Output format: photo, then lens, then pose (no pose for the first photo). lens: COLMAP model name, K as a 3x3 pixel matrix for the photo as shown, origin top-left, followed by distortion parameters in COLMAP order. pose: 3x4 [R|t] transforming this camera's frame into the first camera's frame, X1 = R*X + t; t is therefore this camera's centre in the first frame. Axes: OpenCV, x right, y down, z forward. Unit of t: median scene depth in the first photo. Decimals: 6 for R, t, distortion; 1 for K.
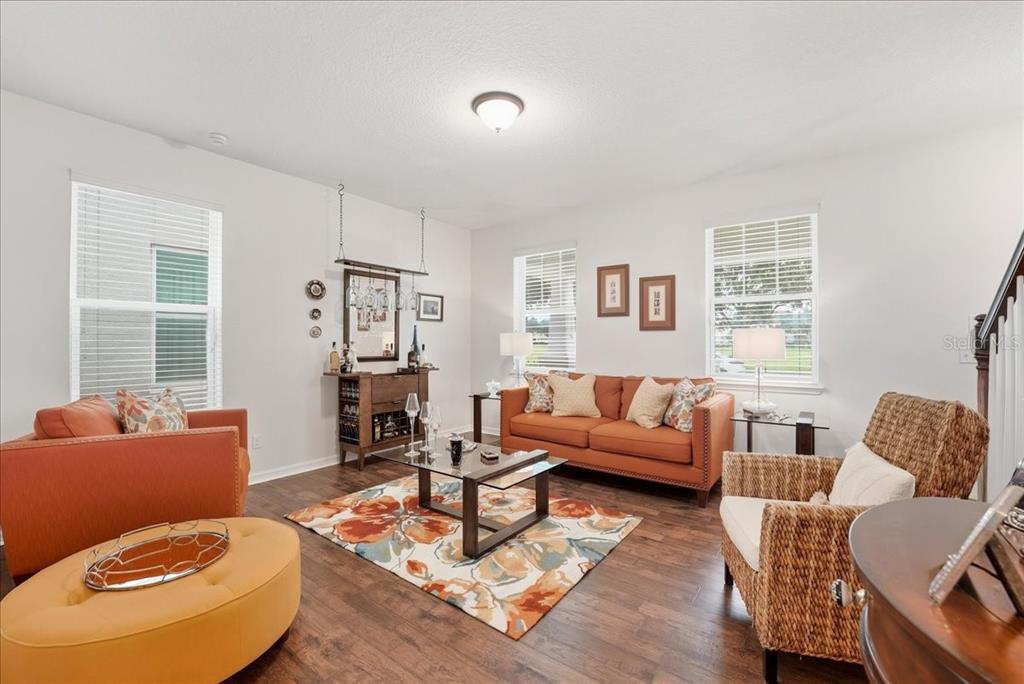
lens RADIAL K [[423.9, 0, 512.0], [0, 423.9, 342.0], [0, 0, 1]] dist [-0.012112, 0.000299]
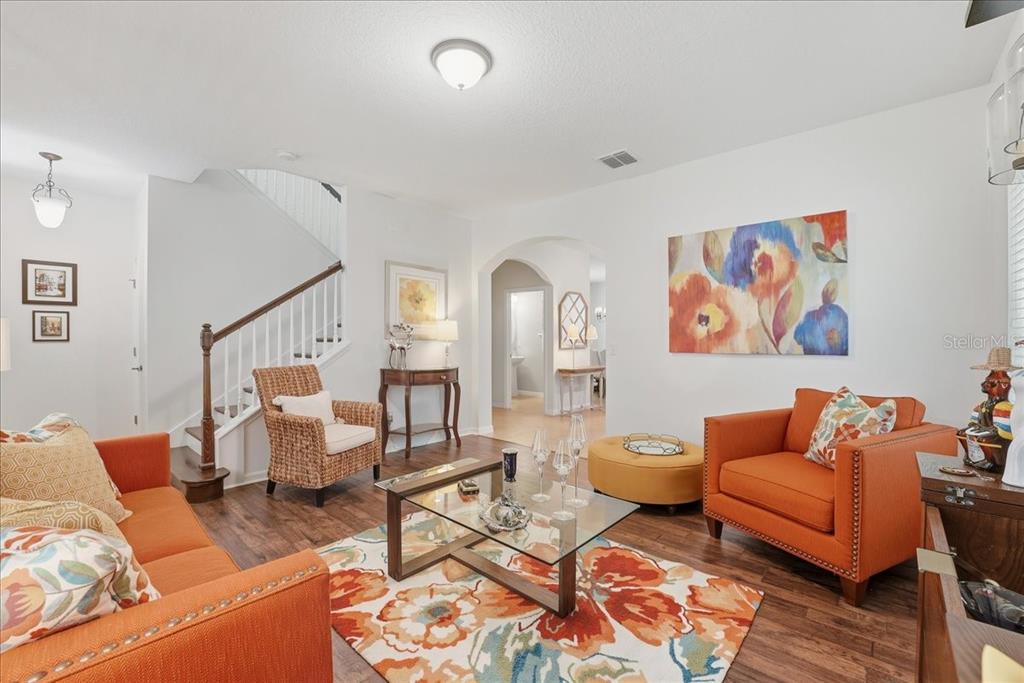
lens RADIAL K [[423.9, 0, 512.0], [0, 423.9, 341.5], [0, 0, 1]] dist [-0.012112, 0.000299]
pose [[-0.996148, 0.001100, 0.087676, -0.194986], [0.001571, 0.999985, 0.005308, -0.000625], [-0.087669, 0.005425, -0.996135, 1.720122]]
